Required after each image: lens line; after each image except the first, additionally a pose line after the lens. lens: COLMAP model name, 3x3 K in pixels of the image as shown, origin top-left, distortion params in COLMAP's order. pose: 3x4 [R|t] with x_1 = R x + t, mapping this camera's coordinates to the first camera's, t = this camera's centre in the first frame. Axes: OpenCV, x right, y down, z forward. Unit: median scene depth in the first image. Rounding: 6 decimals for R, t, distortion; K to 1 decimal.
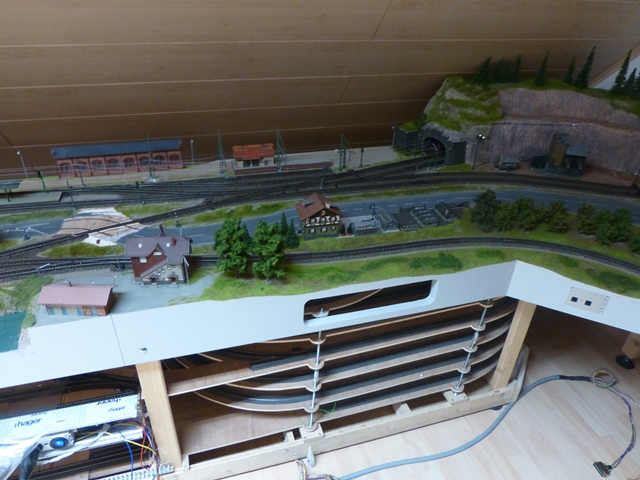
lens RADIAL K [[458.7, 0, 322.3], [0, 458.7, 243.4], [0, 0, 1]] dist [-0.039708, 0.006227]
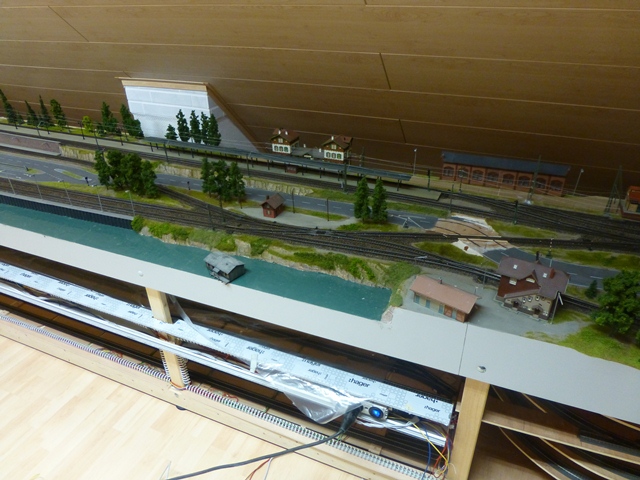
lens RADIAL K [[458.7, 0, 318.0], [0, 458.7, 241.3], [0, 0, 1]] dist [-0.039708, 0.006227]
pose [[0.752209, 0.280658, -0.596165, -0.112511], [-0.301984, 0.950979, 0.066668, 0.011171], [0.585651, 0.129884, 0.800089, -0.020803]]
